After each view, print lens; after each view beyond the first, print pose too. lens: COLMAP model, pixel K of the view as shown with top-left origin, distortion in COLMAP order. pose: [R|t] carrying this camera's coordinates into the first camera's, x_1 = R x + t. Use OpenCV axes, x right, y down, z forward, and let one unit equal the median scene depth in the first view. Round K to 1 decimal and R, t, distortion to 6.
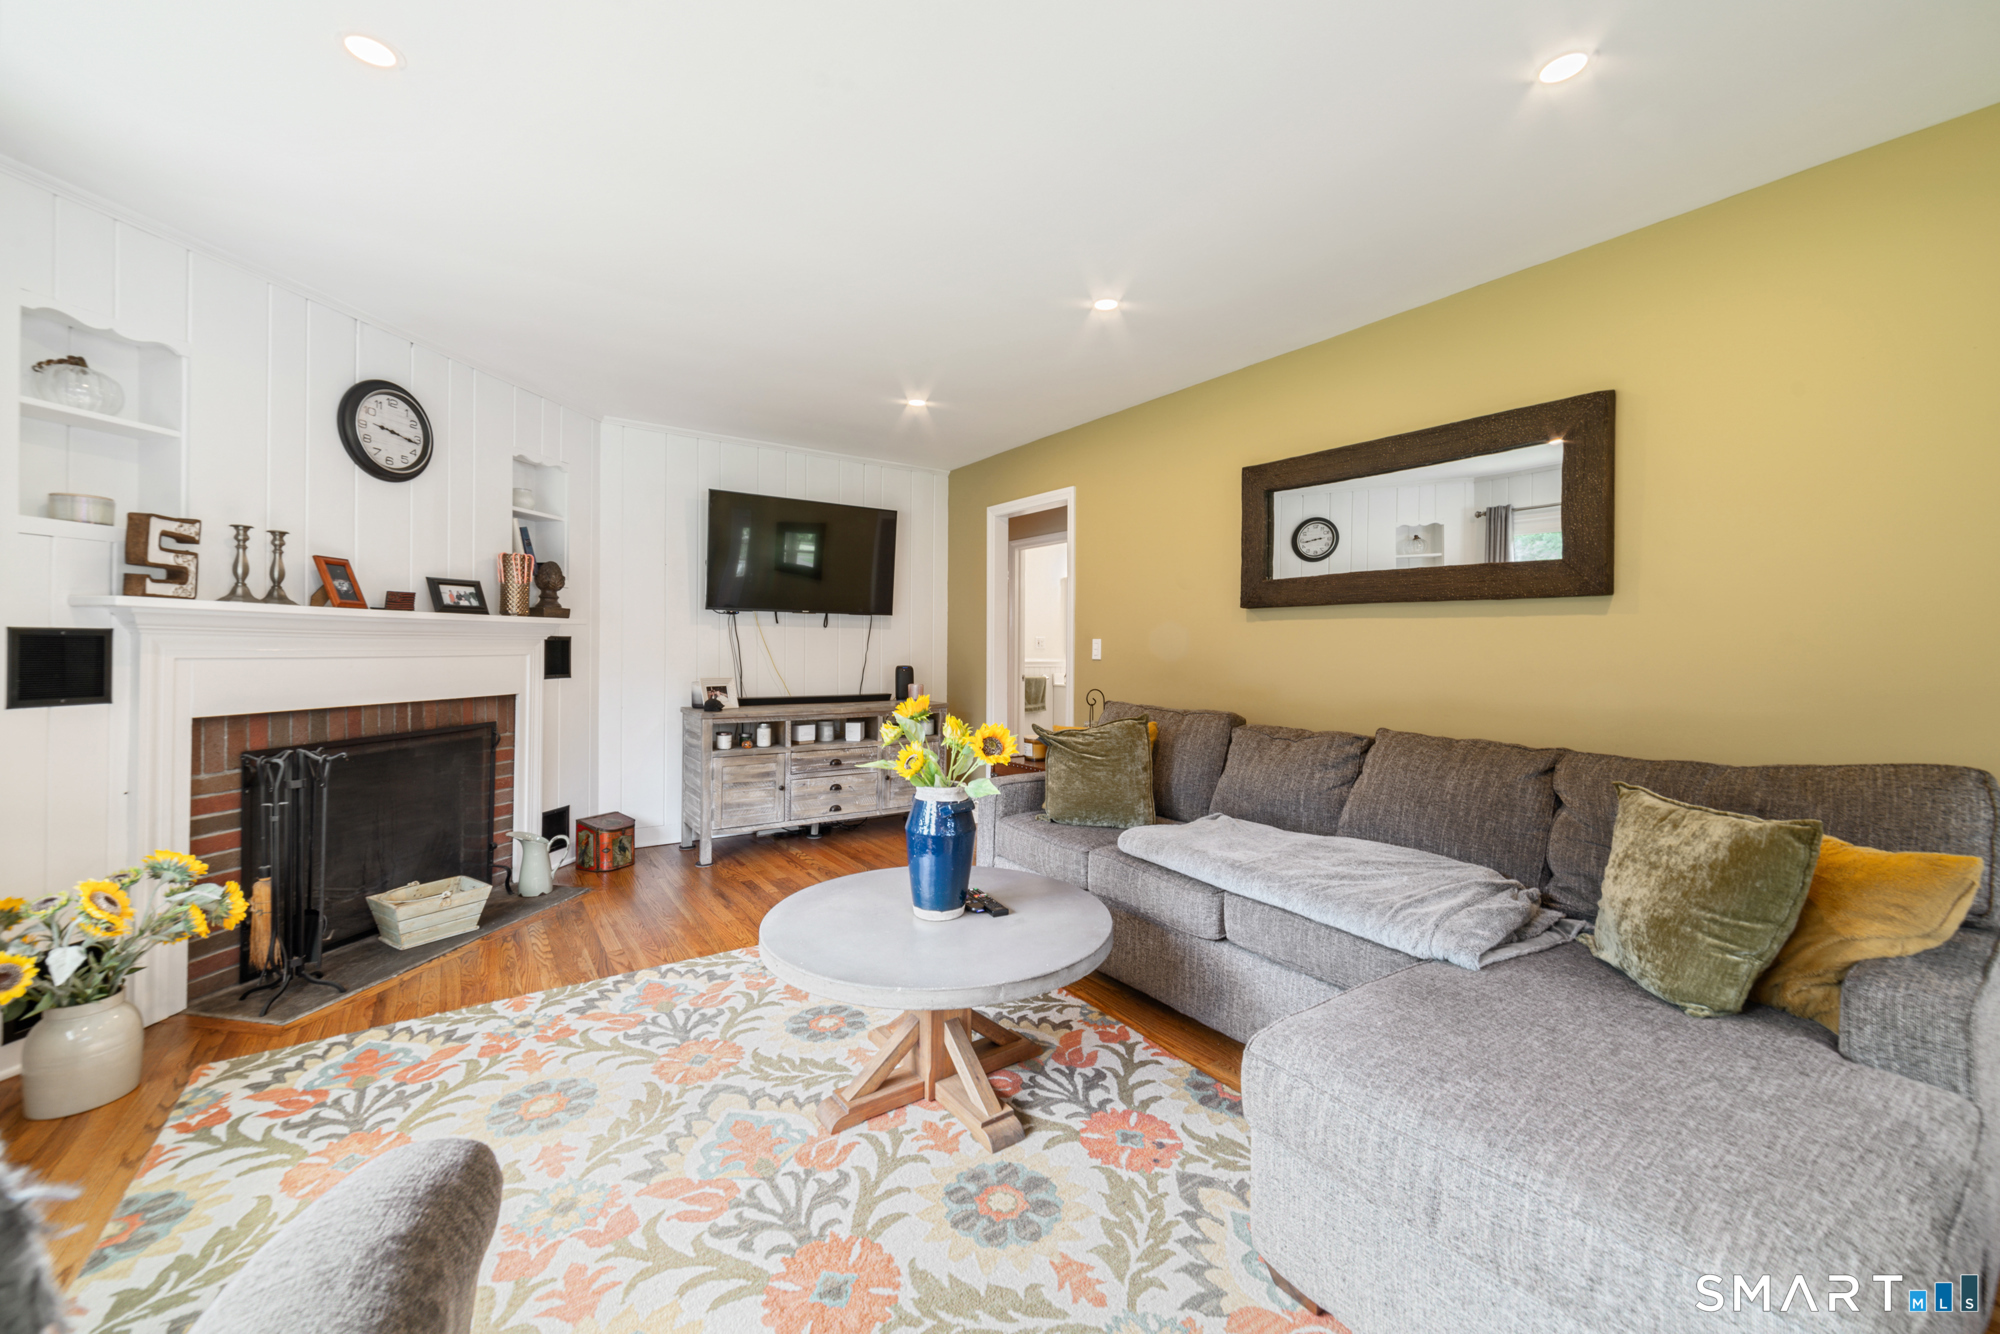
lens RADIAL K [[774.5, 0, 1004.2], [0, 774.5, 644.3], [0, 0, 1]] dist [-0.000703, 0.000481]
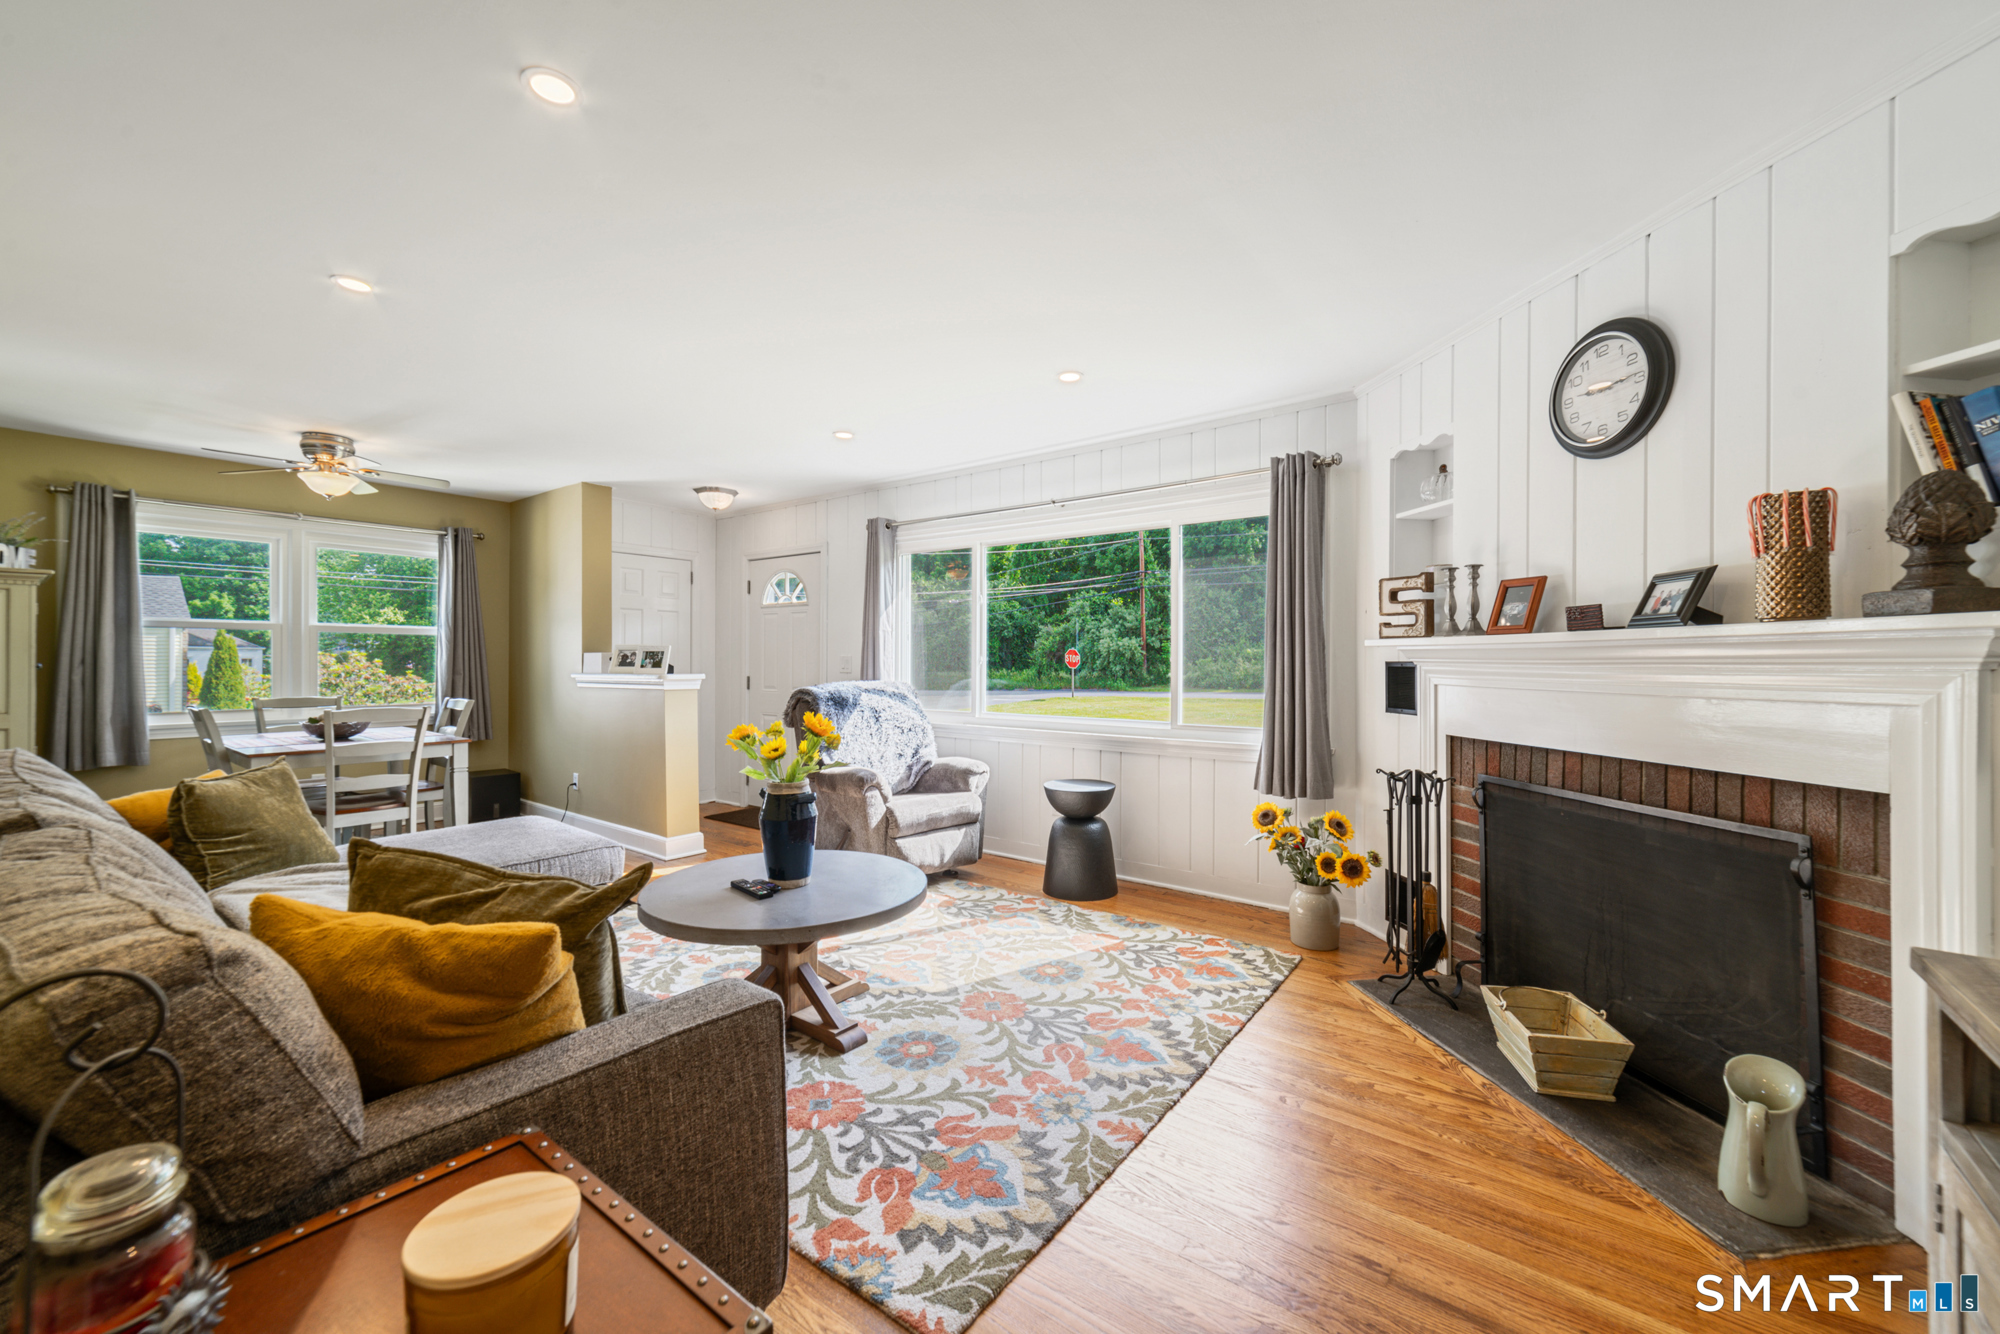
lens RADIAL K [[795.8, 0, 1000.0], [0, 795.8, 667.0], [0, 0, 1]] dist [-0.001216, -0.000021]
pose [[-0.953881, -0.009233, -0.300043, -0.015114], [-0.010815, 0.999935, 0.003615, -0.006142], [0.299990, 0.006693, -0.953919, 1.718395]]
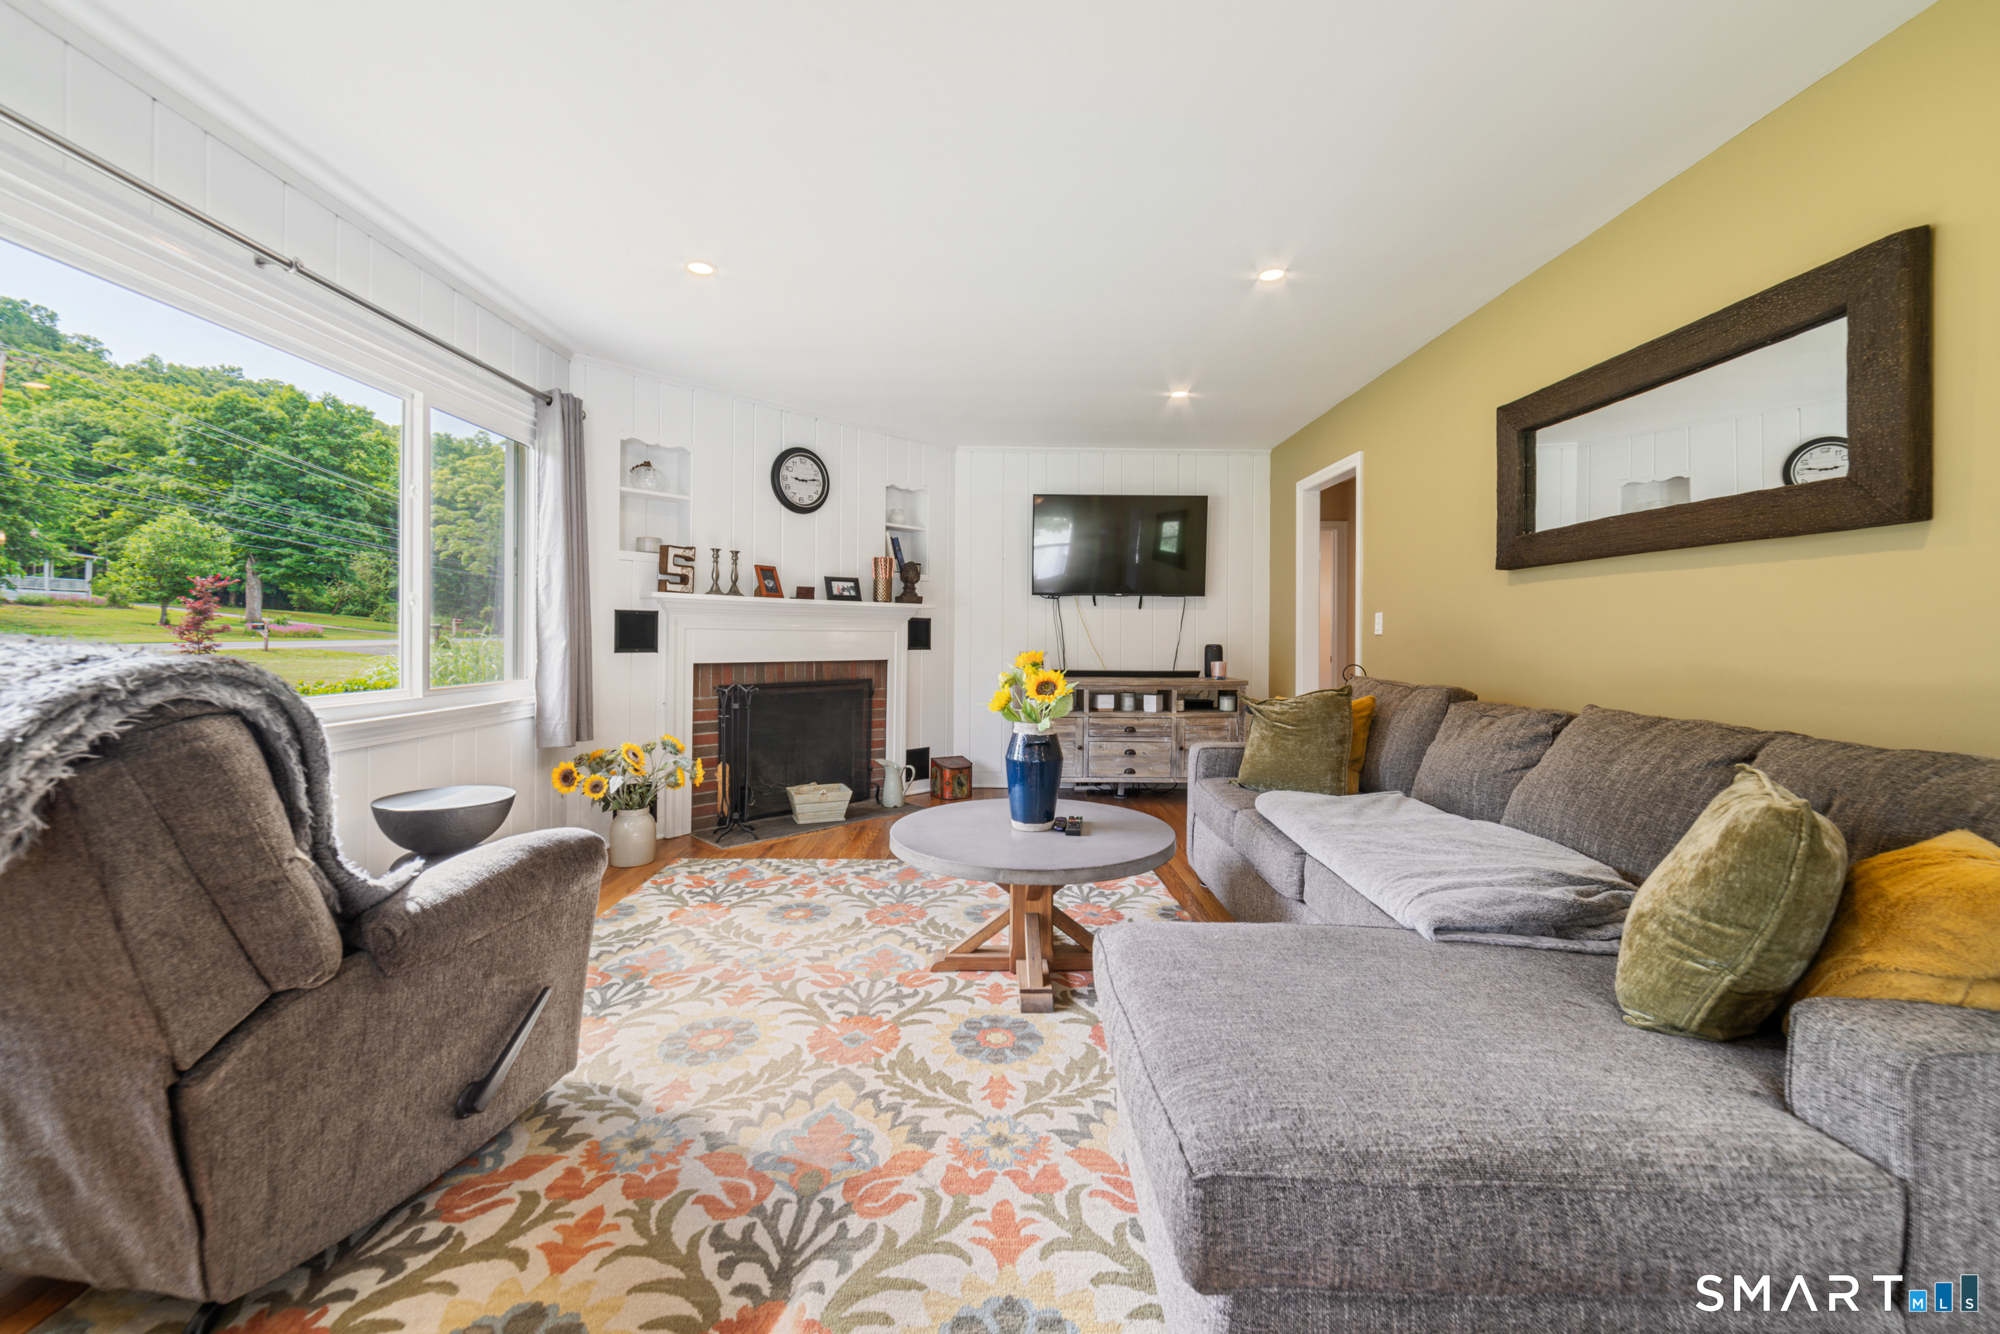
lens RADIAL K [[782.6, 0, 1002.4], [0, 782.6, 631.2], [0, 0, 1]] dist [-0.002281, 0.000384]
pose [[0.826394, -0.005937, -0.563060, 0.422973], [0.001643, 0.999966, -0.008131, 0.034202], [0.563089, 0.005794, 0.826376, -0.037425]]
